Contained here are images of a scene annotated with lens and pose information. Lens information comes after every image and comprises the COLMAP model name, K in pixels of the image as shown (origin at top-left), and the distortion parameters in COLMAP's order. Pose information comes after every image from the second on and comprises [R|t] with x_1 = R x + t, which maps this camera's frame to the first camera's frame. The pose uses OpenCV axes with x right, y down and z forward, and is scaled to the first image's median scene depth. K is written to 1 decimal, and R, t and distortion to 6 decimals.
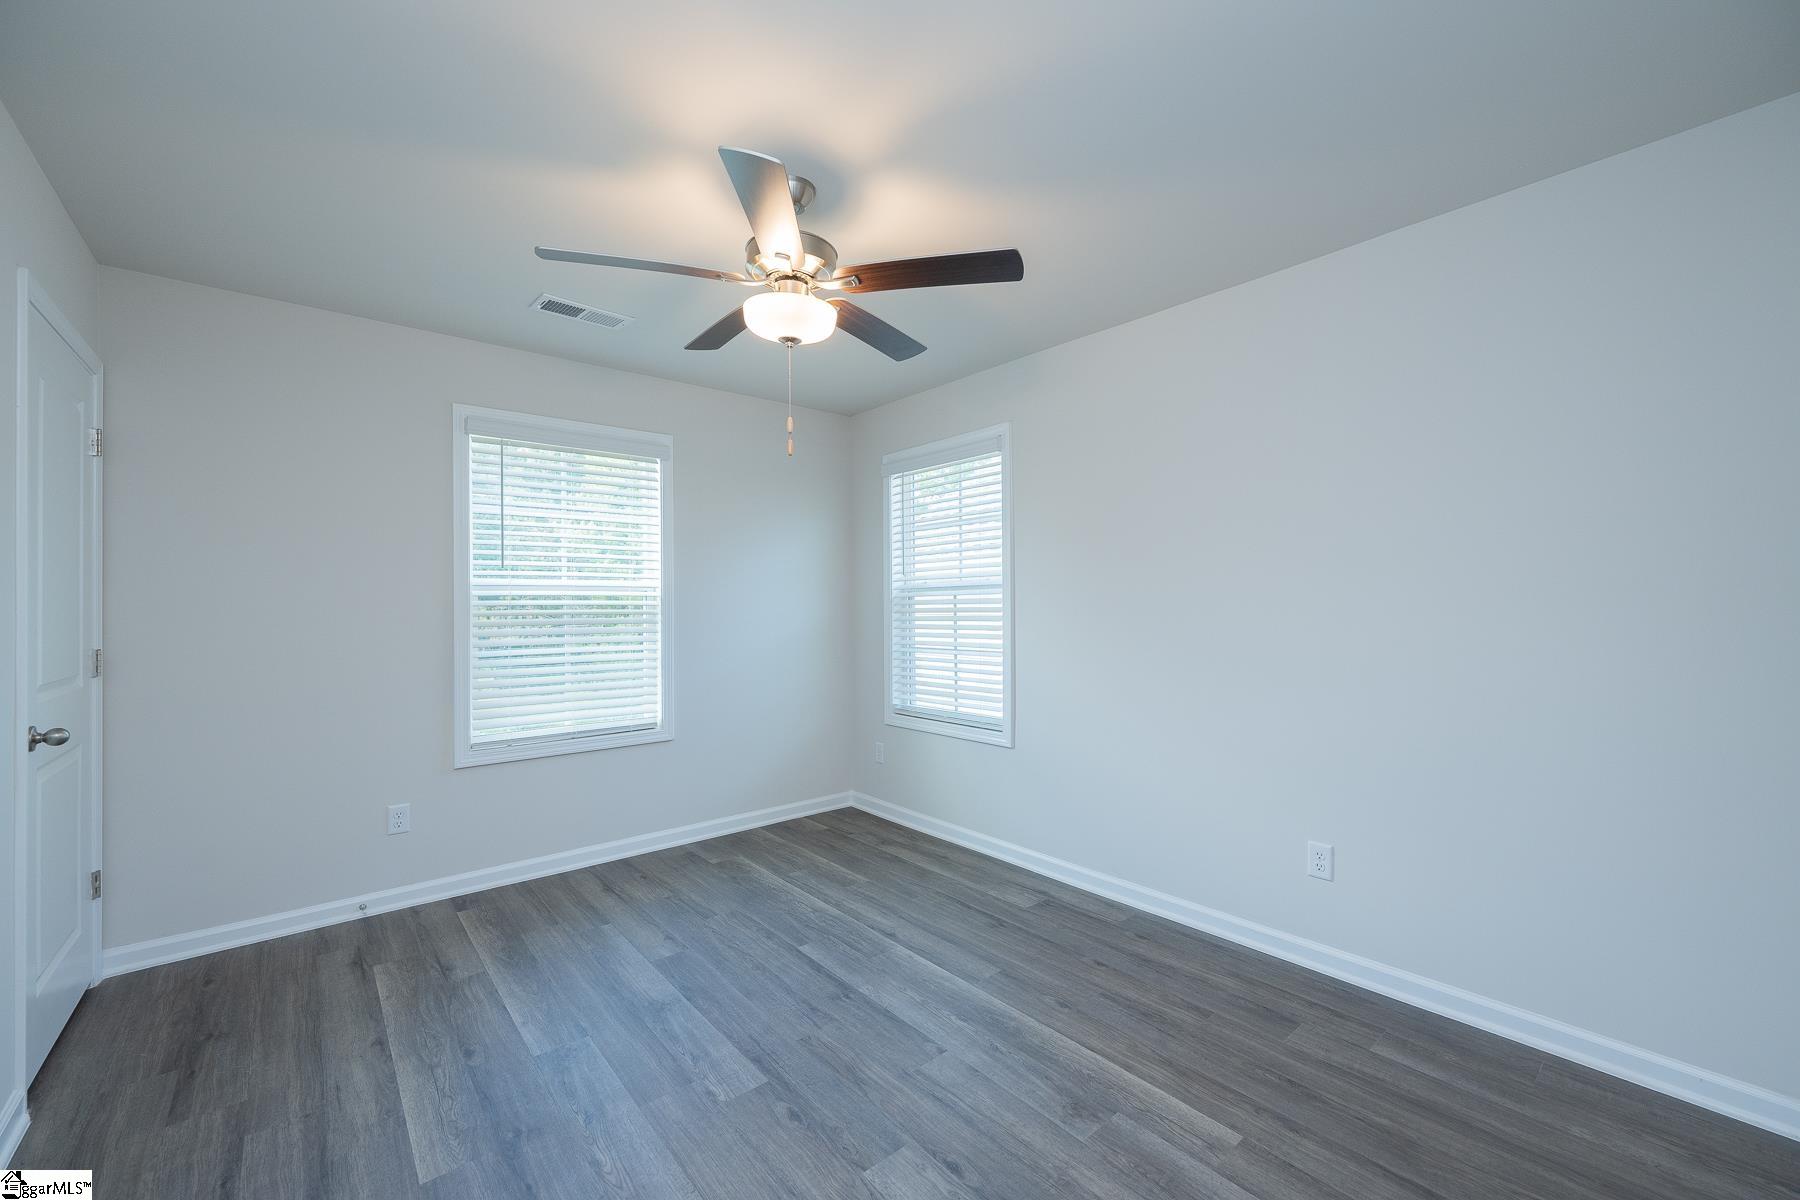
lens RADIAL K [[716.5, 0, 881.5], [0, 716.5, 599.2], [0, 0, 1]] dist [-0.000184, 0.000162]
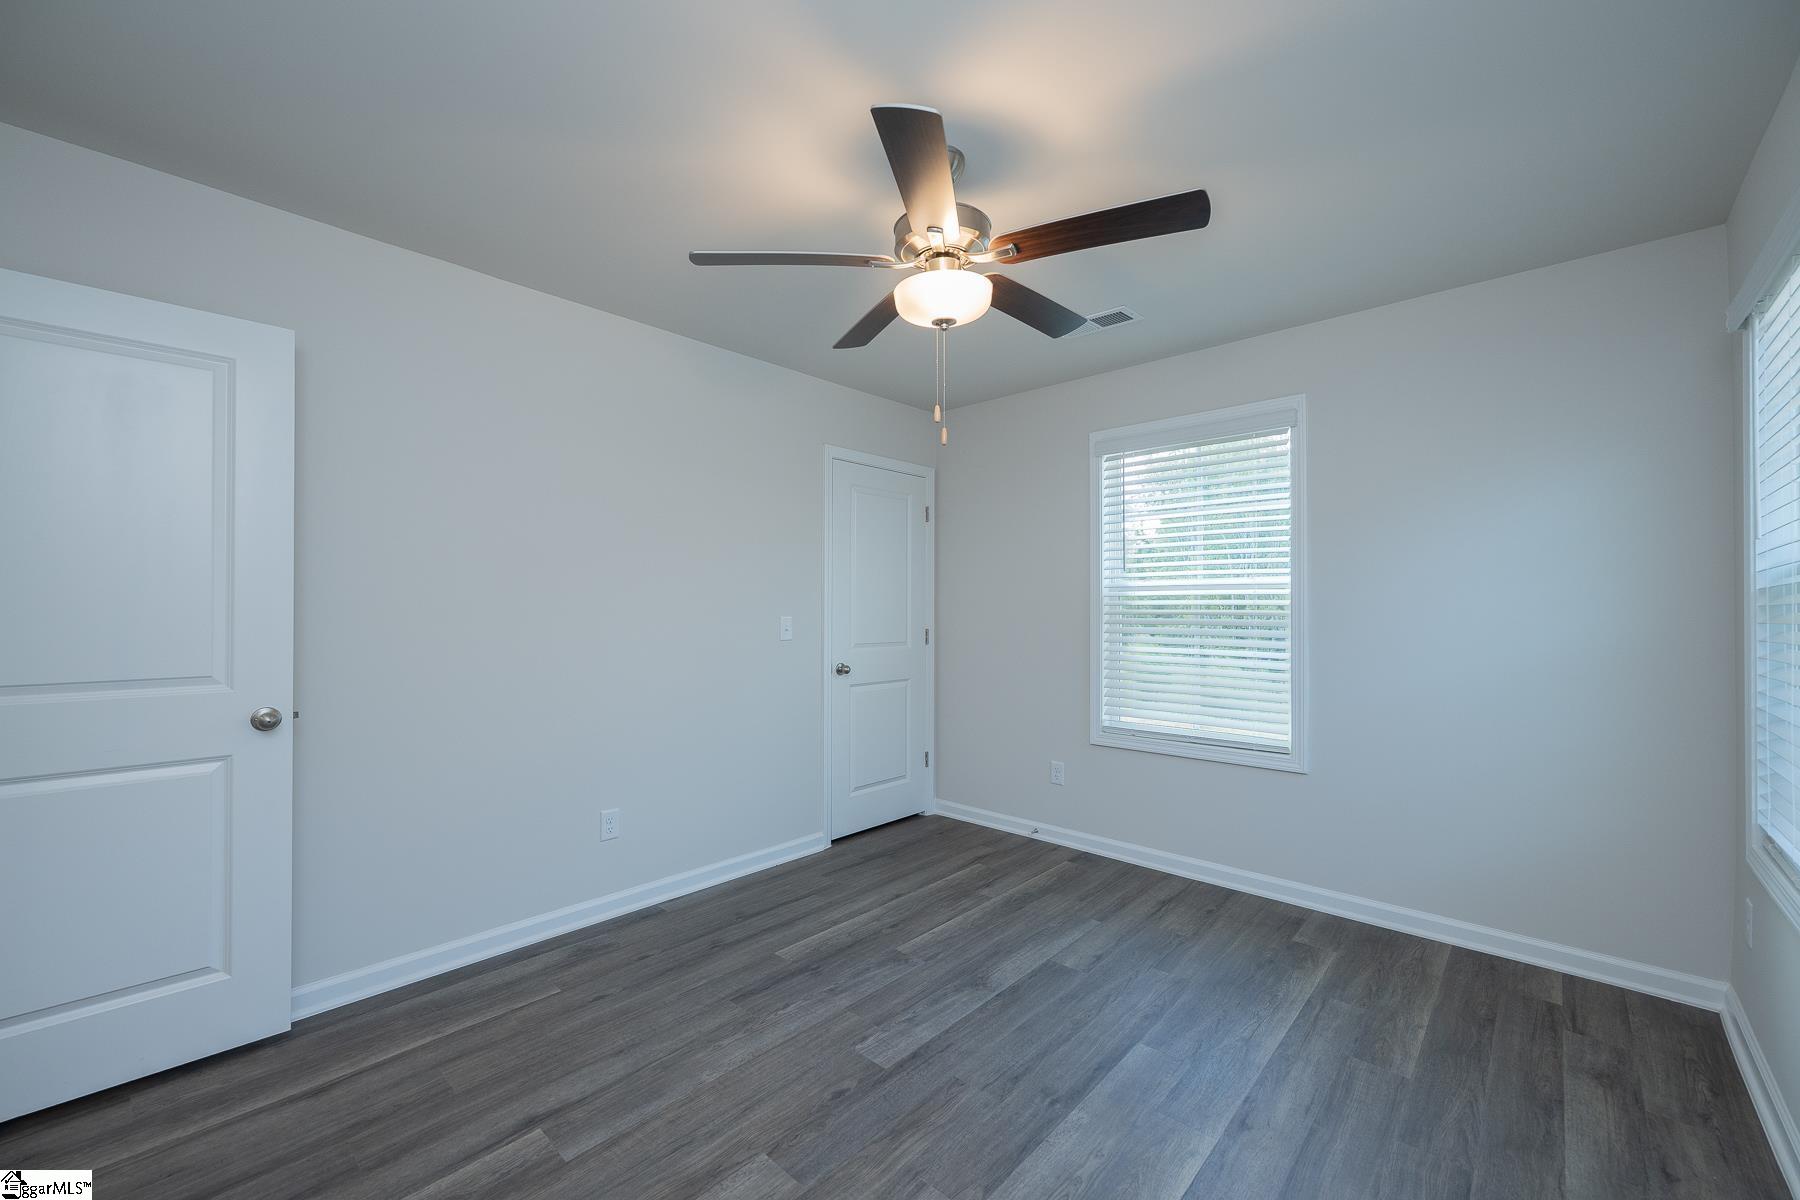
lens RADIAL K [[704.0, 0, 898.3], [0, 704.0, 606.5], [0, 0, 1]] dist [0.000722, -0.000046]
pose [[0.143384, 0.003833, -0.989660, 0.591496], [0.007192, 0.999962, 0.004915, 0.003340], [0.989641, -0.007822, 0.143351, 0.617563]]
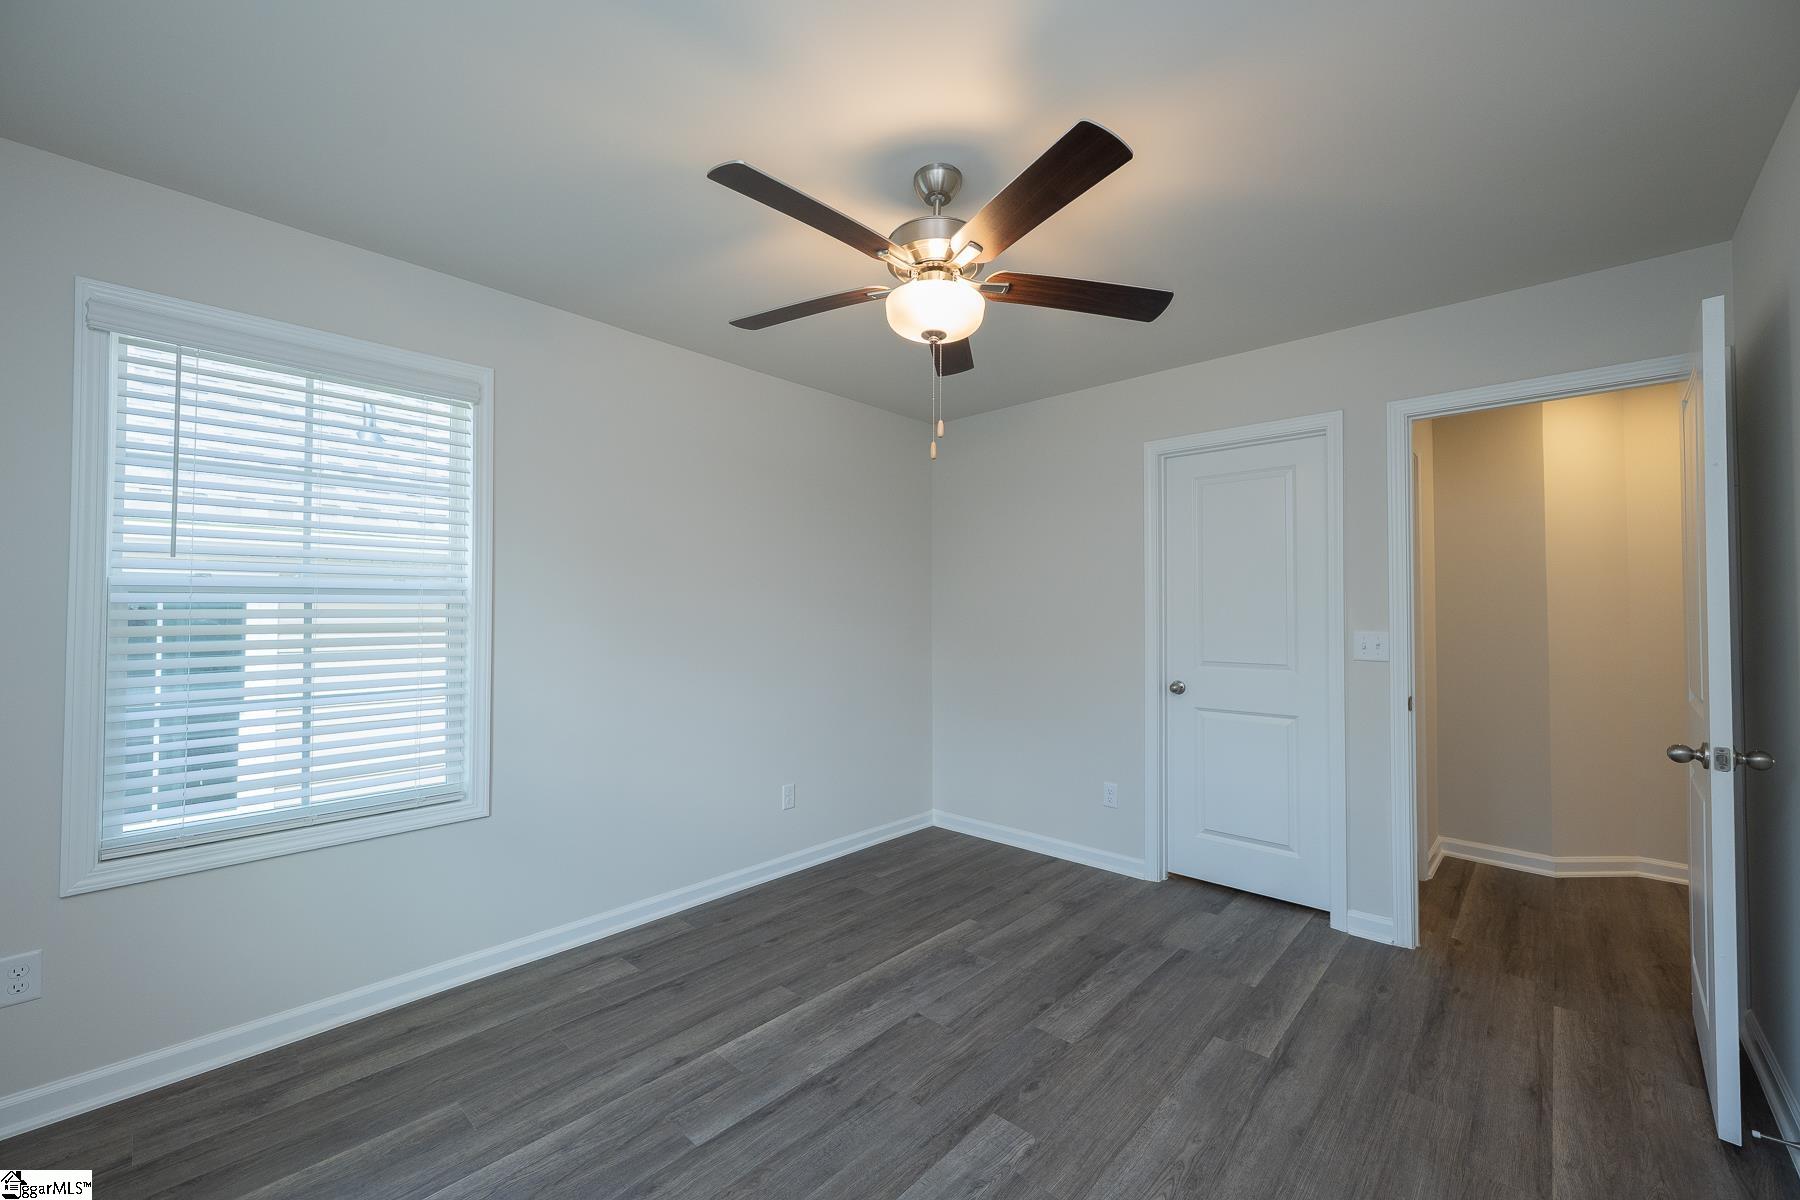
lens RADIAL K [[726.0, 0, 900.0], [0, 726.0, 600.0], [0, 0, 1]] dist [-0.000177, 0.000004]
pose [[-0.148845, 0.024971, 0.988545, -0.792989], [-0.010986, 0.999578, -0.026904, 0.003945], [-0.988800, -0.014864, -0.148507, 0.901040]]
